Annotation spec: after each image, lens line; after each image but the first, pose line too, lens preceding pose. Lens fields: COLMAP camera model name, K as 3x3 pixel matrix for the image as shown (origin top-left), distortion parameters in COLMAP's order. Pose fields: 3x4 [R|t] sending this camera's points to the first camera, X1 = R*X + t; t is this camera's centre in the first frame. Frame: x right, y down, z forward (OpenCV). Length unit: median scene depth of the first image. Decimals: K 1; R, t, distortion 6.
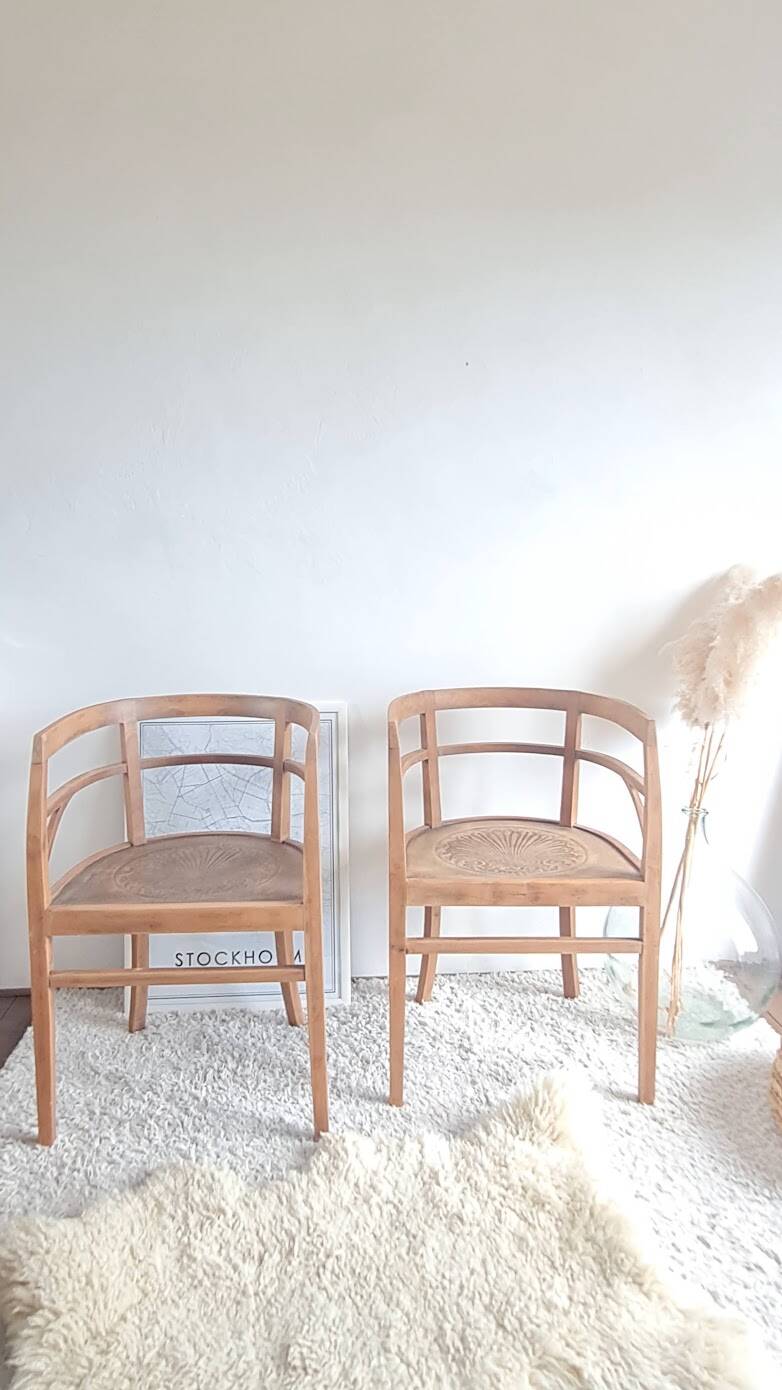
lens RADIAL K [[861.0, 0, 376.7], [0, 861.0, 682.1], [0, 0, 1]] dist [0.010967, -0.001806]
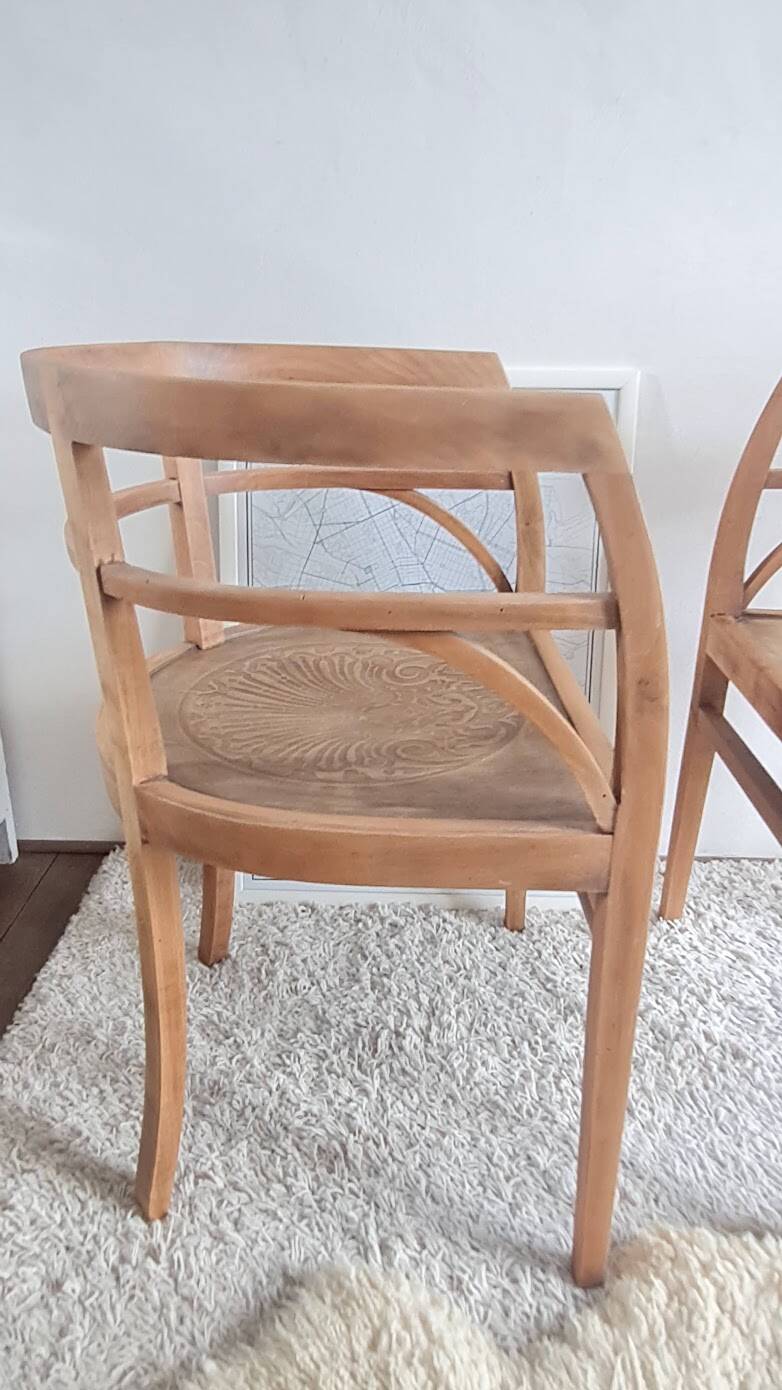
lens RADIAL K [[957.3, 0, 379.2], [0, 957.3, 671.5], [0, 0, 1]] dist [0.009406, -0.001456]
pose [[0.993965, 0.045223, -0.099938, -0.158577], [-0.019531, 0.969469, 0.244436, 0.079856], [0.107940, -0.241009, 0.964502, 0.504832]]
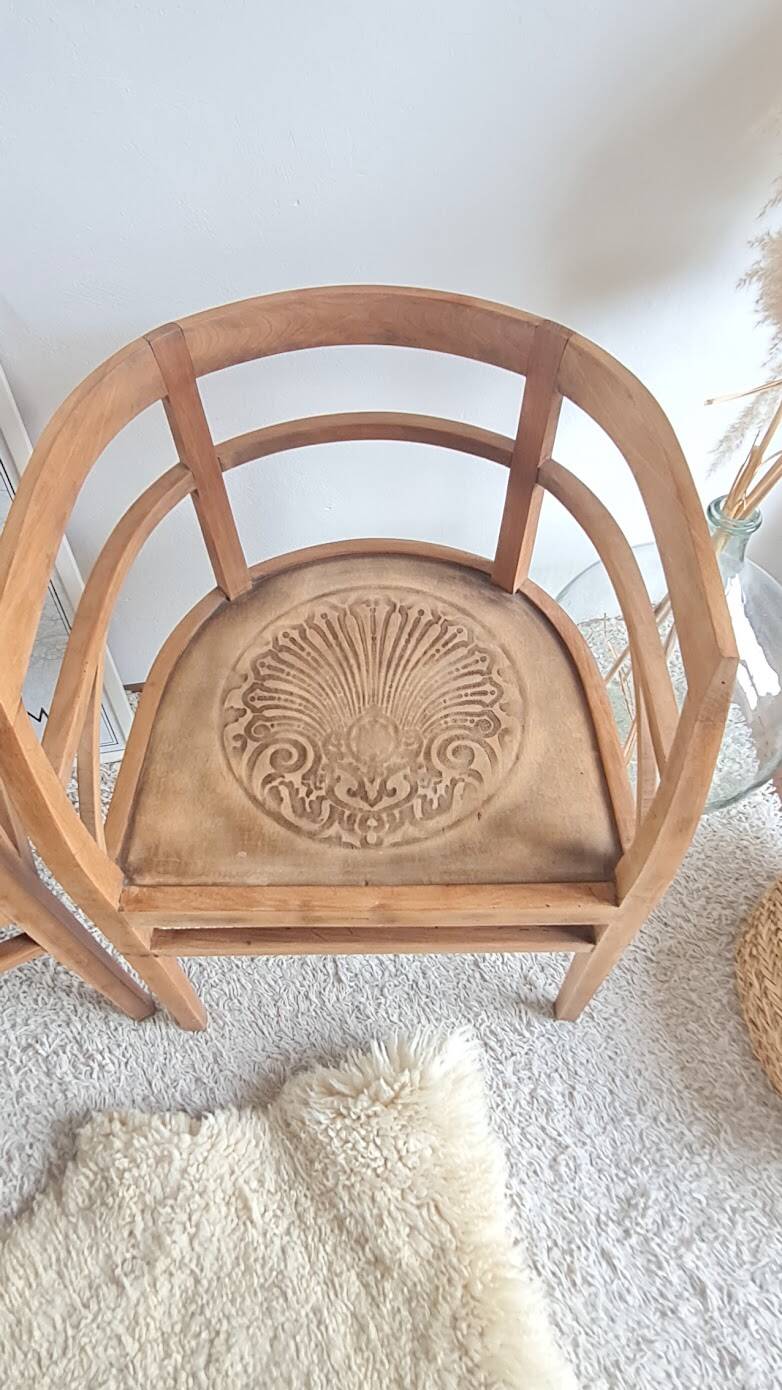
lens RADIAL K [[878.9, 0, 371.8], [0, 878.9, 671.1], [0, 0, 1]] dist [0.017965, -0.008918]
pose [[0.999532, -0.025046, -0.017571, 0.187512], [0.029823, 0.669396, 0.742307, -0.214928], [-0.006829, -0.742483, 0.669830, 0.776351]]
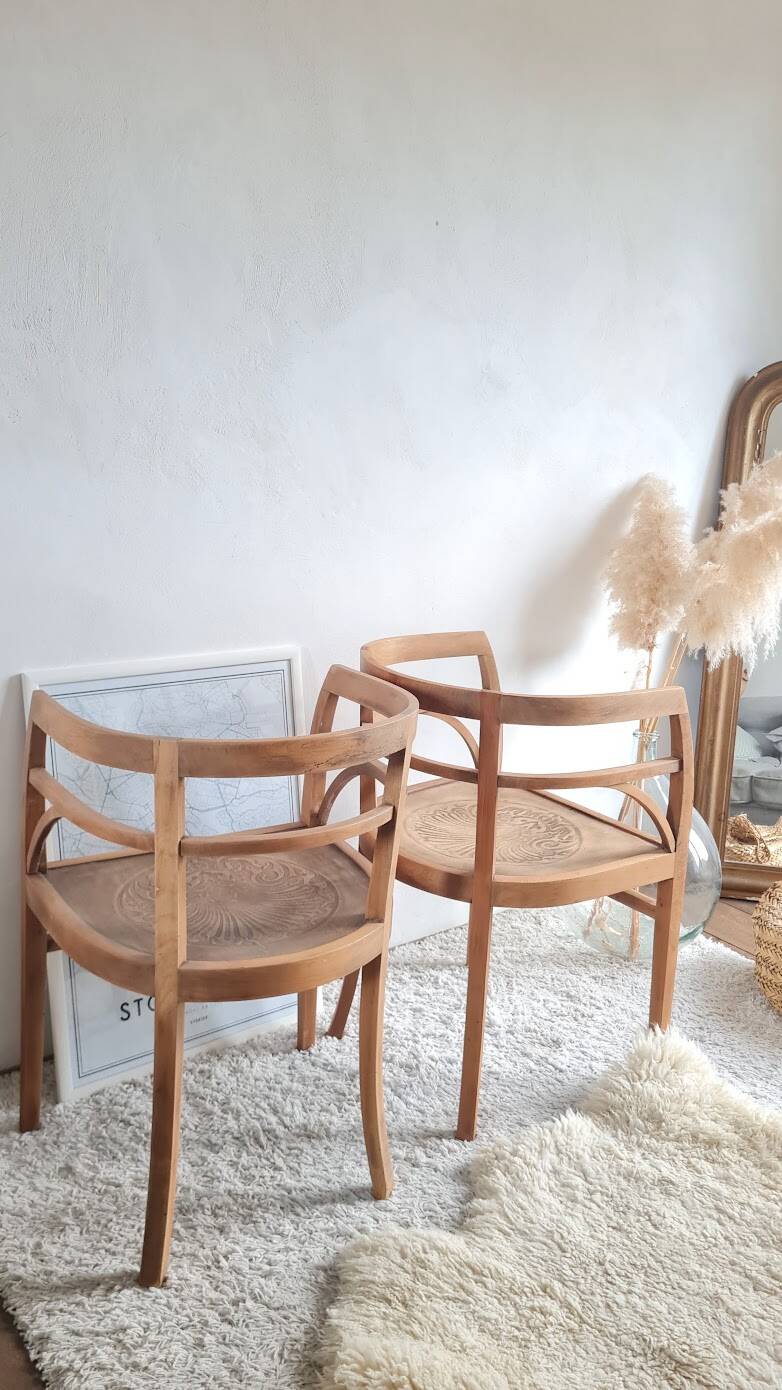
lens RADIAL K [[1092.5, 0, 401.9], [0, 1092.5, 684.8], [0, 0, 1]] dist [0.047554, -0.036774]
pose [[0.828949, -0.086197, 0.552642, -0.664209], [0.017446, 0.991558, 0.128488, -0.087963], [-0.559052, -0.096869, 0.823454, 0.158441]]
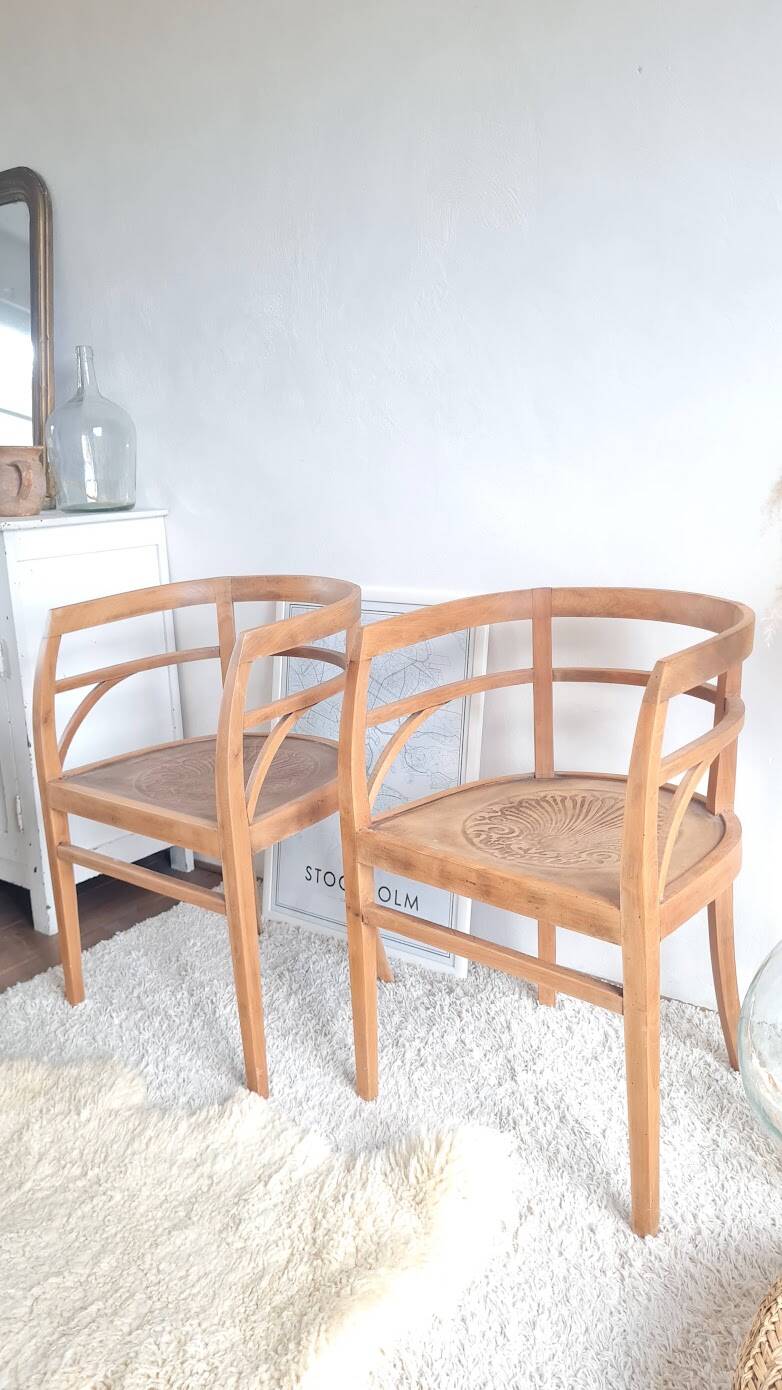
lens RADIAL K [[1108.5, 0, 389.1], [0, 1108.5, 691.1], [0, 0, 1]] dist [0.038785, -0.008674]
pose [[0.743766, 0.123847, -0.656866, 0.709057], [-0.031832, 0.988134, 0.150261, -0.048274], [0.667681, -0.090849, 0.738883, 0.286361]]
